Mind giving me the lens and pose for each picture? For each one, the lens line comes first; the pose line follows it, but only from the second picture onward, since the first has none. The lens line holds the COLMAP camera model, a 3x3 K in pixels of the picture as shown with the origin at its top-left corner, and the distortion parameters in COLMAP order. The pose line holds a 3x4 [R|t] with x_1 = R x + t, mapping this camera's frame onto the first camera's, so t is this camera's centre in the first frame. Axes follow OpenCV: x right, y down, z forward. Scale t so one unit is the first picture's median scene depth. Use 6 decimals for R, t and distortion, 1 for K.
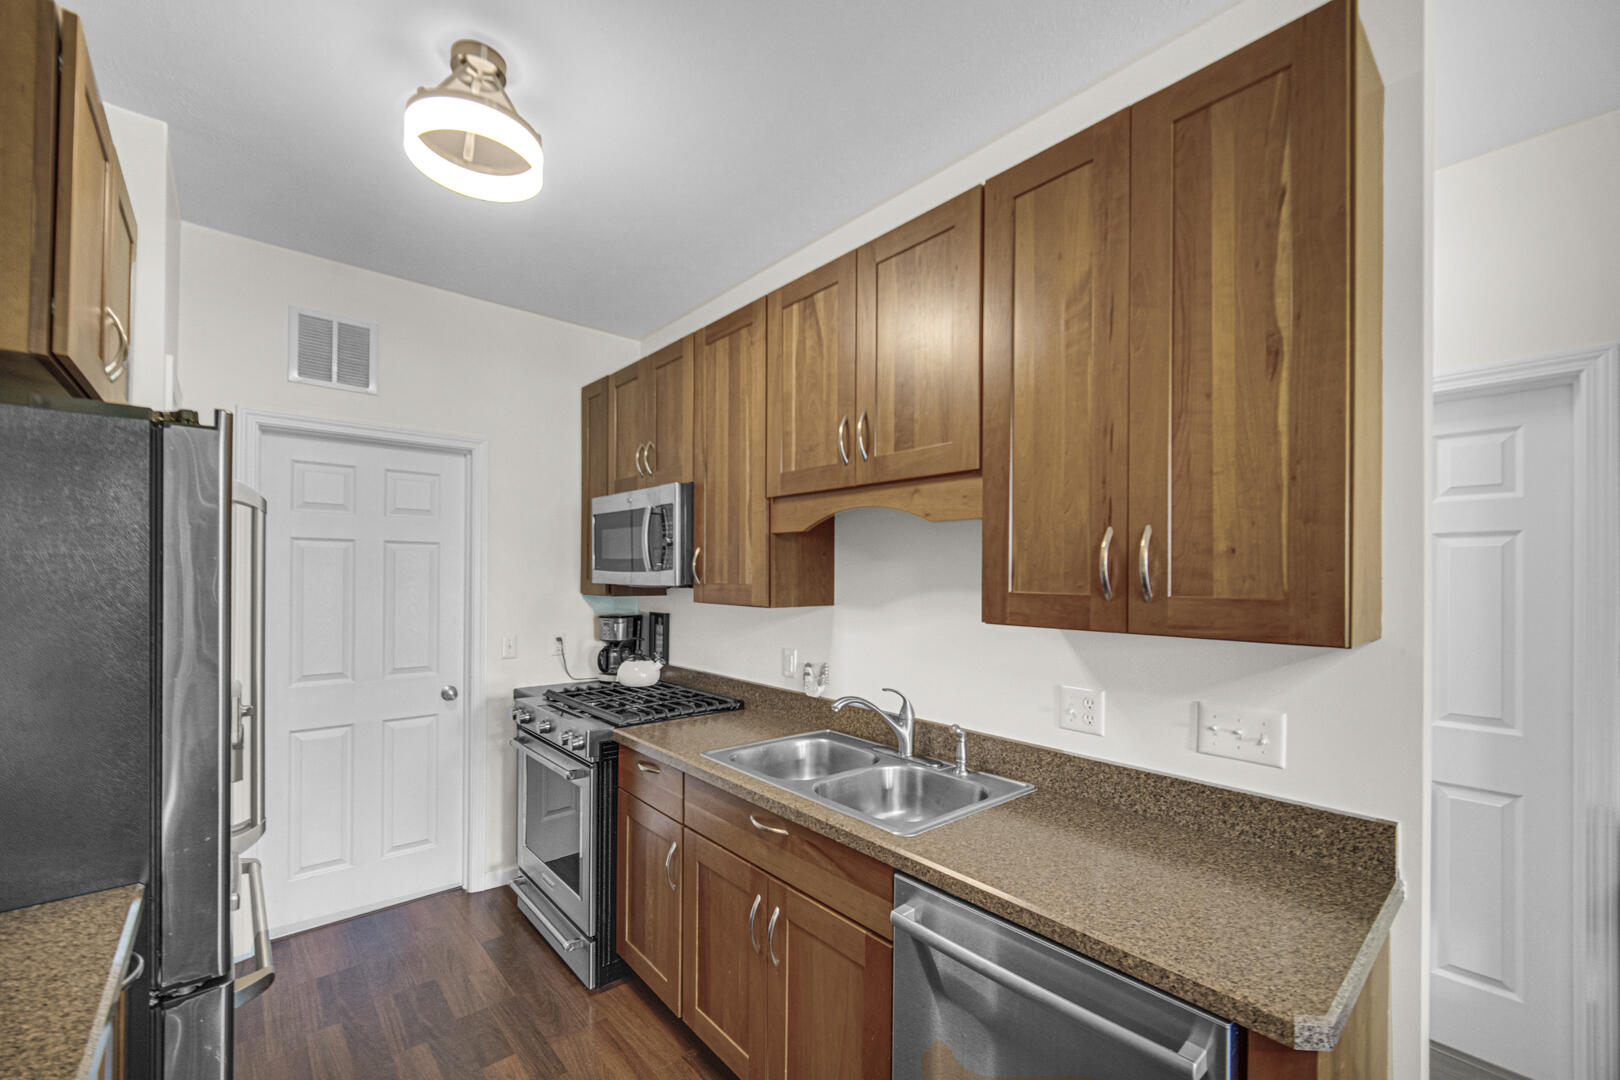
lens RADIAL K [[656.3, 0, 813.8], [0, 656.3, 573.4], [0, 0, 1]] dist [-0.000976, -0.000464]
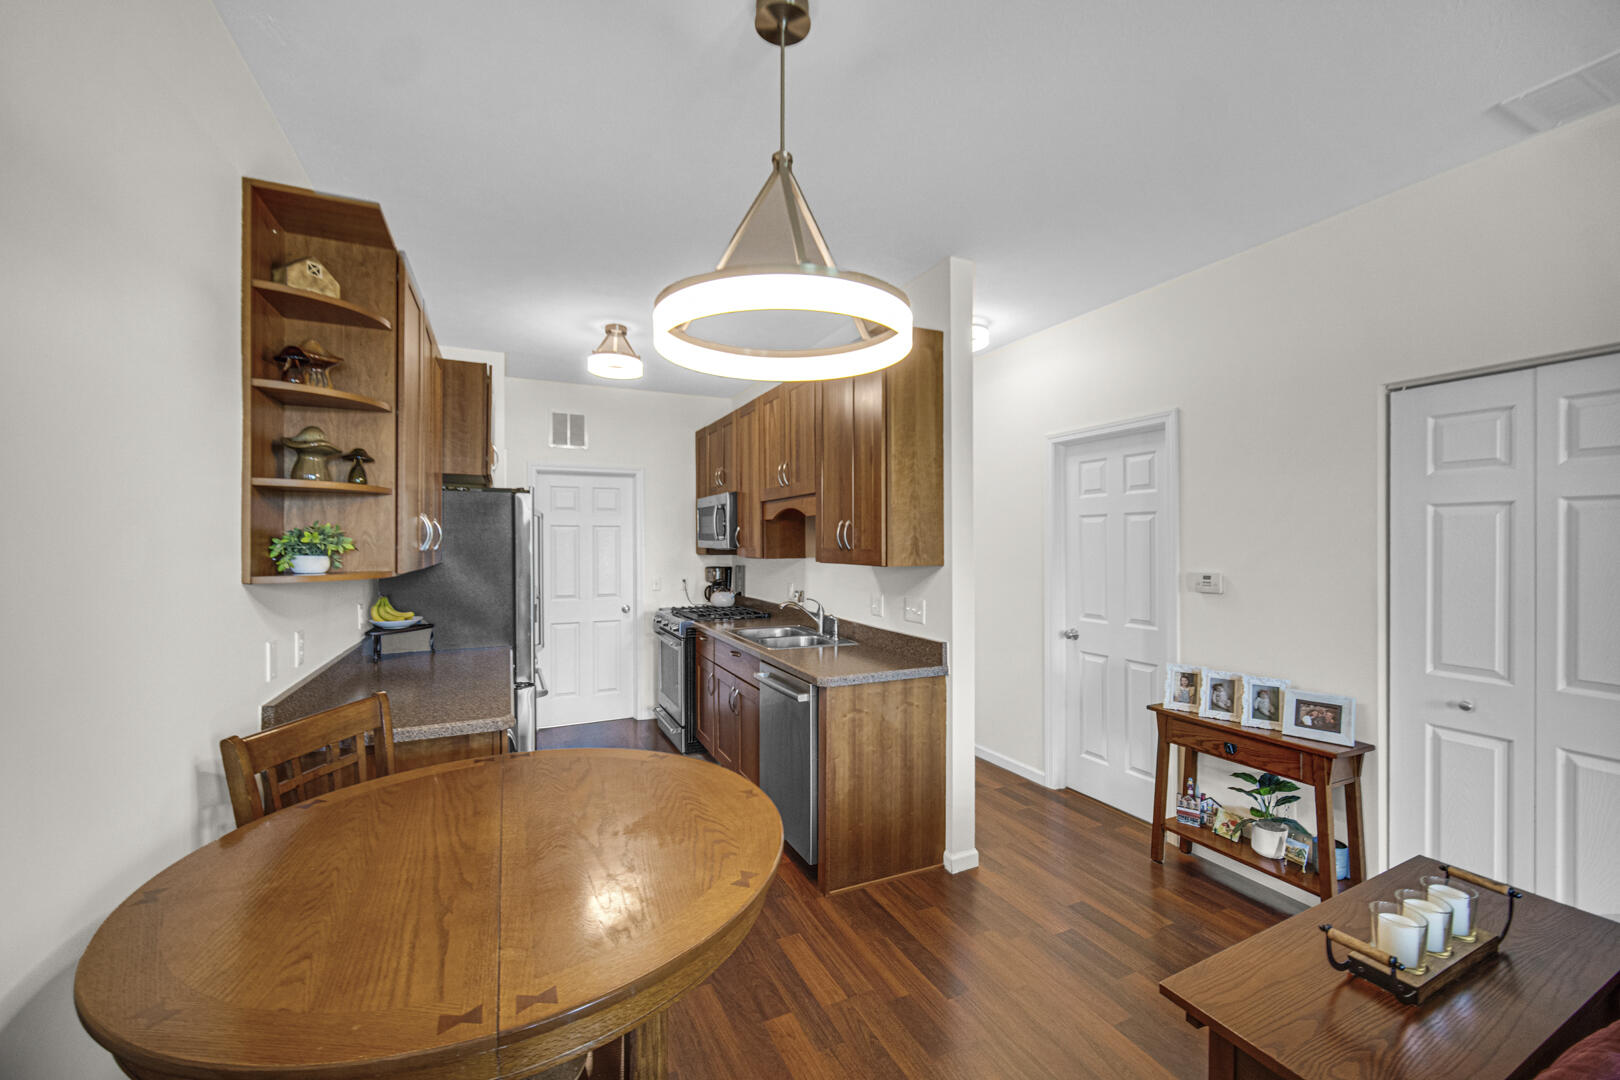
lens RADIAL K [[646.7, 0, 818.2], [0, 646.7, 544.0], [0, 0, 1]] dist [-0.001334, -0.000228]
pose [[0.961830, -0.009462, -0.273485, 0.513970], [0.010761, 0.999937, 0.003249, 0.003727], [0.273437, -0.006068, 0.961871, -0.658649]]
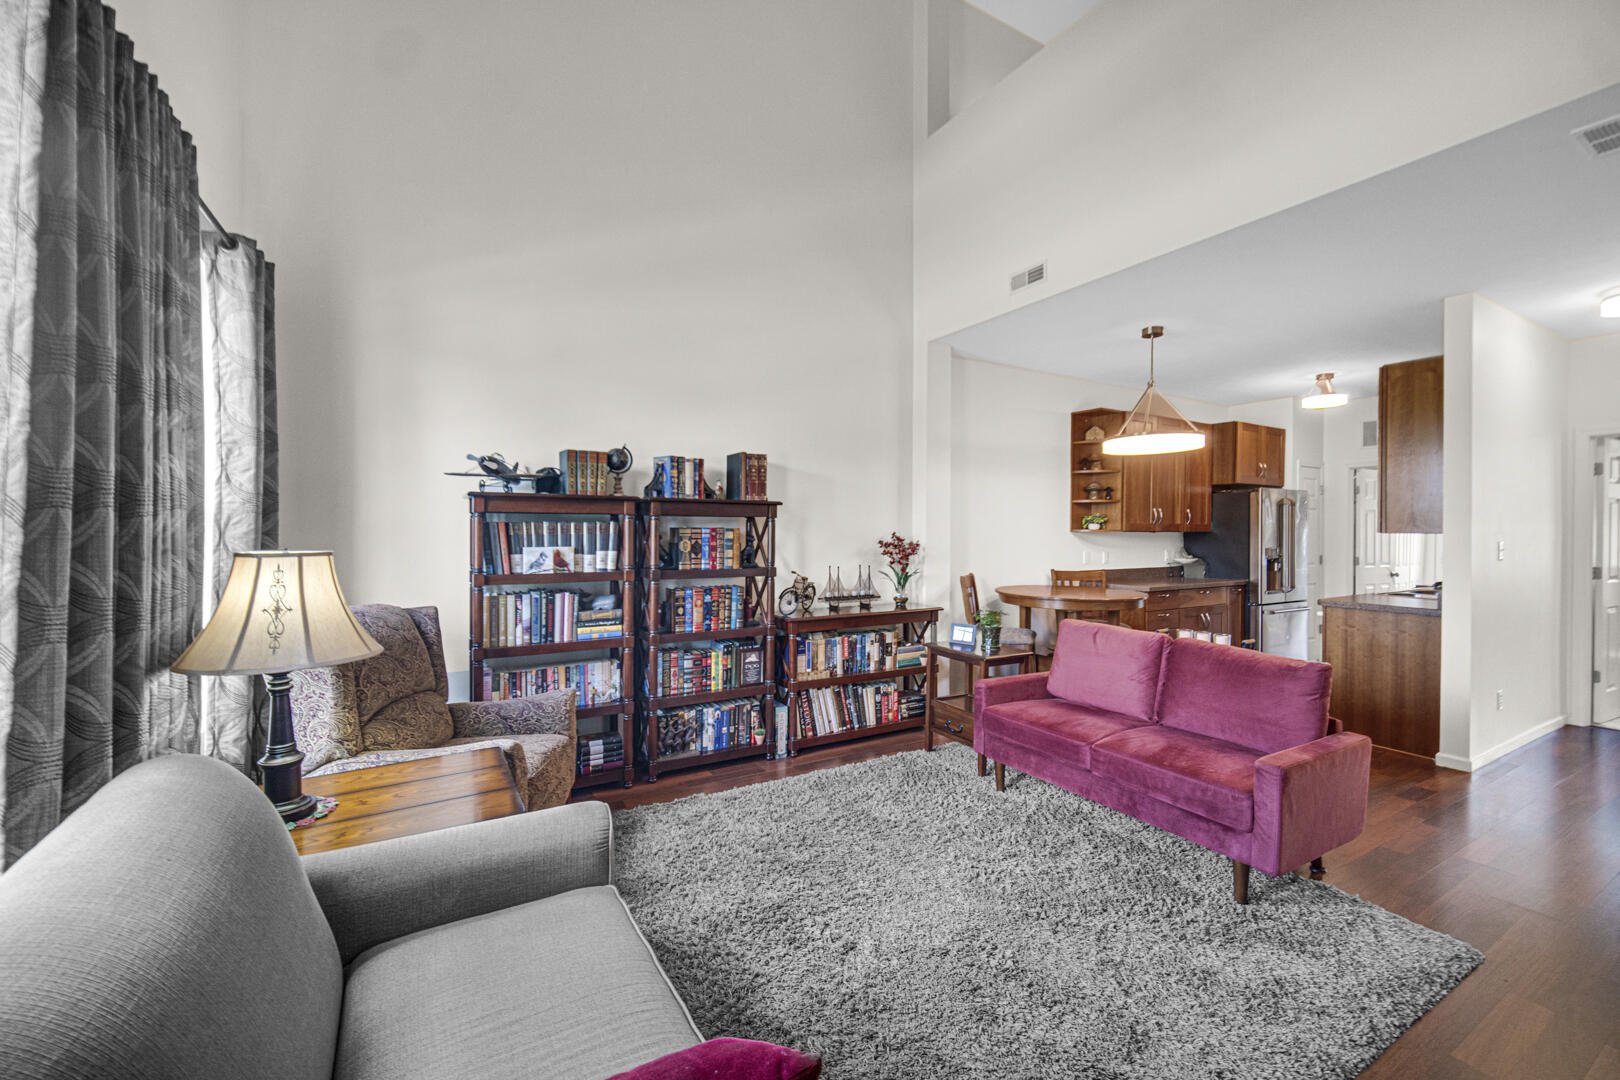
lens RADIAL K [[660.3, 0, 801.4], [0, 660.3, 534.0], [0, 0, 1]] dist [0.000444, -0.000078]
pose [[-0.192941, -0.004443, -0.981200, 2.166699], [-0.002563, 0.999989, -0.004025, 0.058718], [0.981207, 0.001738, -0.192950, -0.661580]]
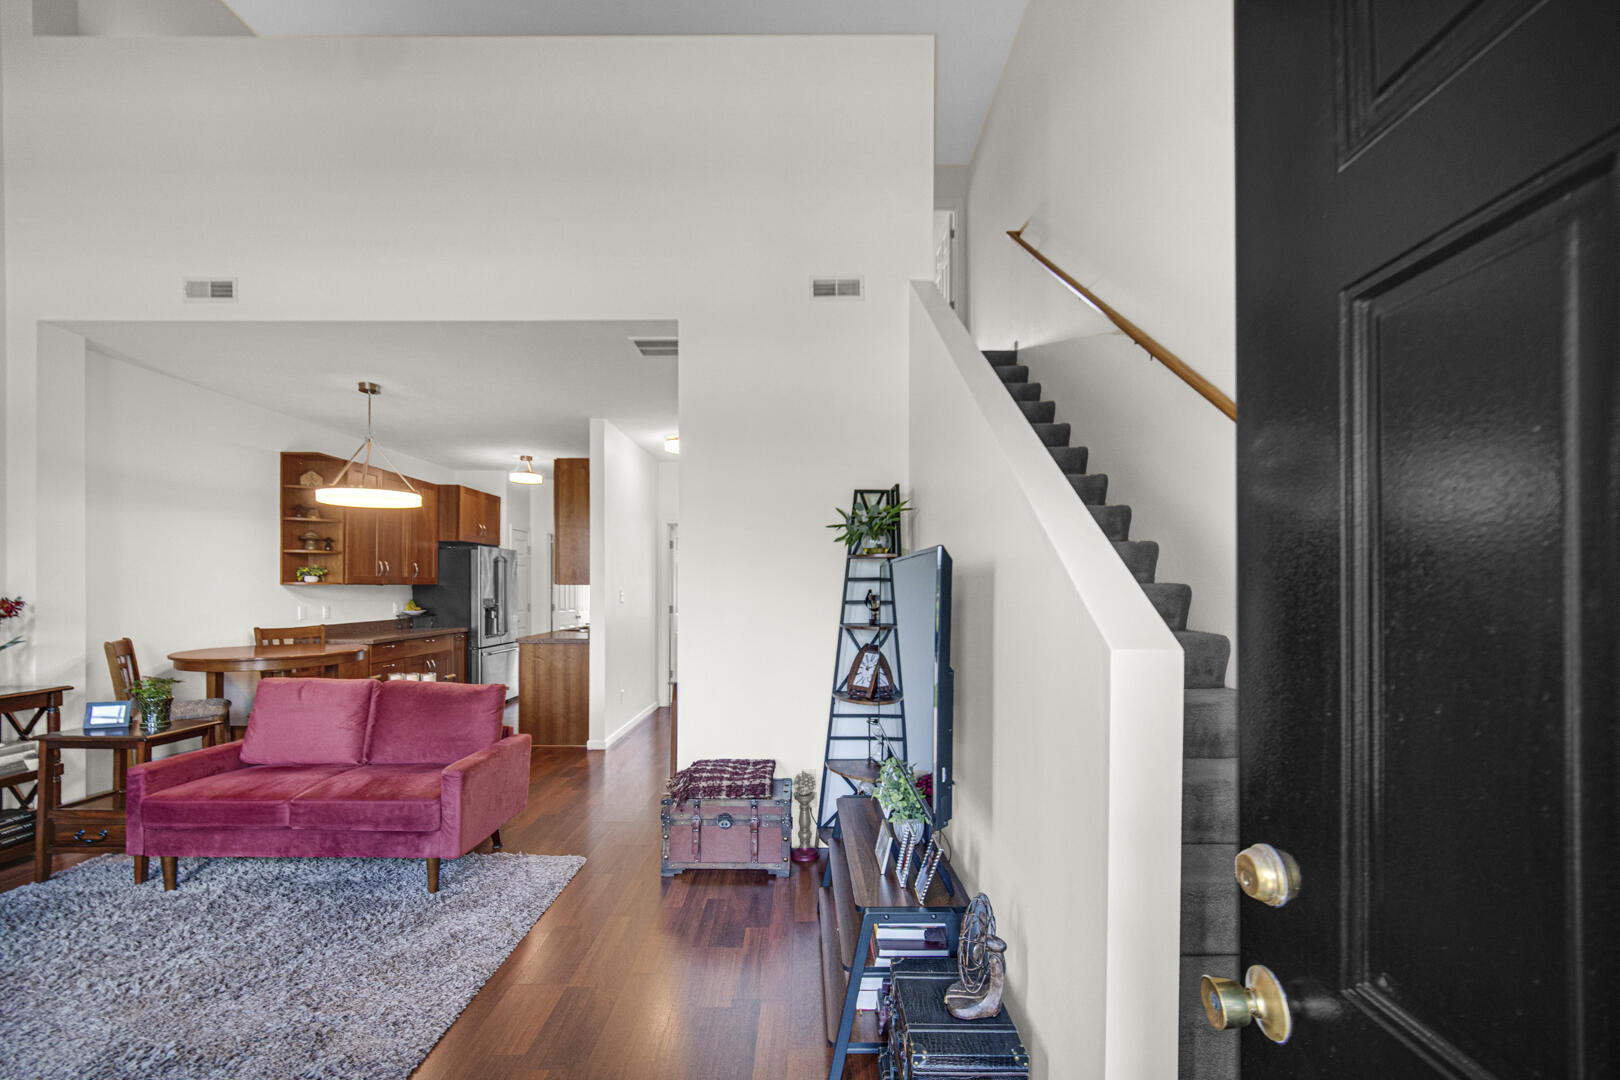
lens RADIAL K [[665.6, 0, 811.3], [0, 665.6, 589.8], [0, 0, 1]] dist [0.001645, 0.001094]
pose [[0.749265, -0.004744, -0.662253, 2.352837], [0.007573, 0.999970, 0.001405, 0.065373], [0.662227, -0.006068, 0.749279, -0.650178]]
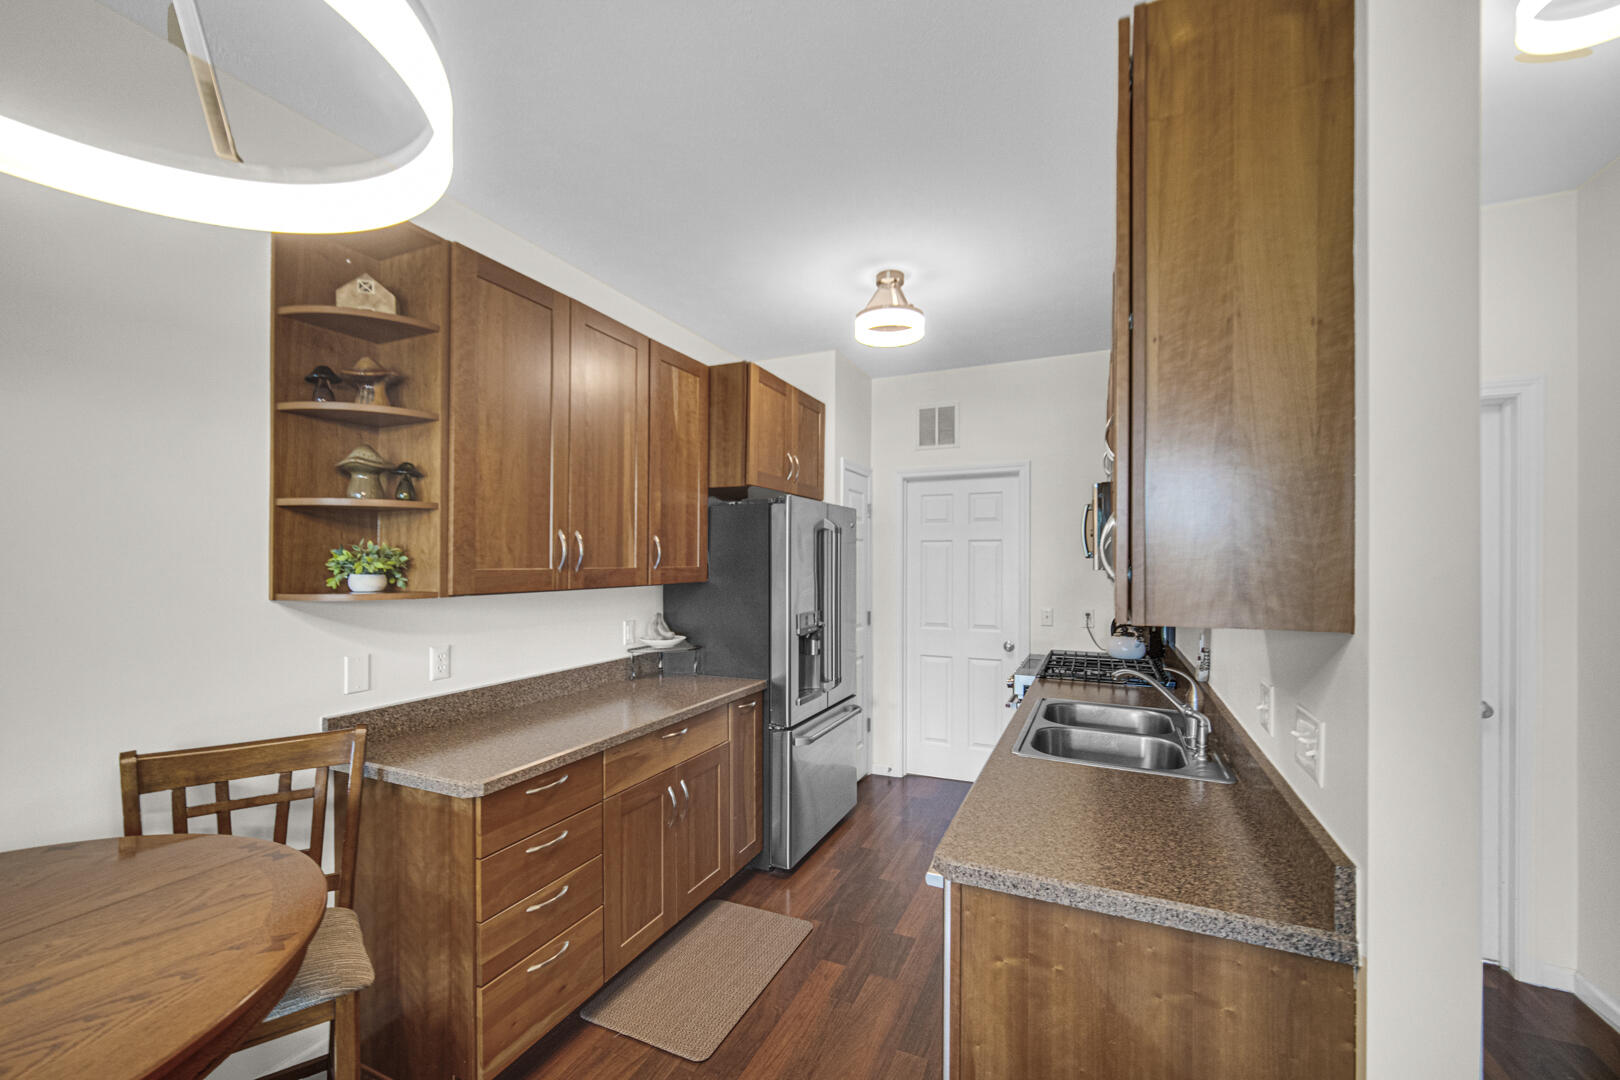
lens RADIAL K [[652.6, 0, 802.9], [0, 652.6, 560.4], [0, 0, 1]] dist [-0.000583, -0.000201]
pose [[0.403848, -0.008340, -0.914788, 0.635930], [0.005234, 0.999963, -0.006806, 0.005528], [0.914811, -0.002040, 0.403877, 0.035107]]
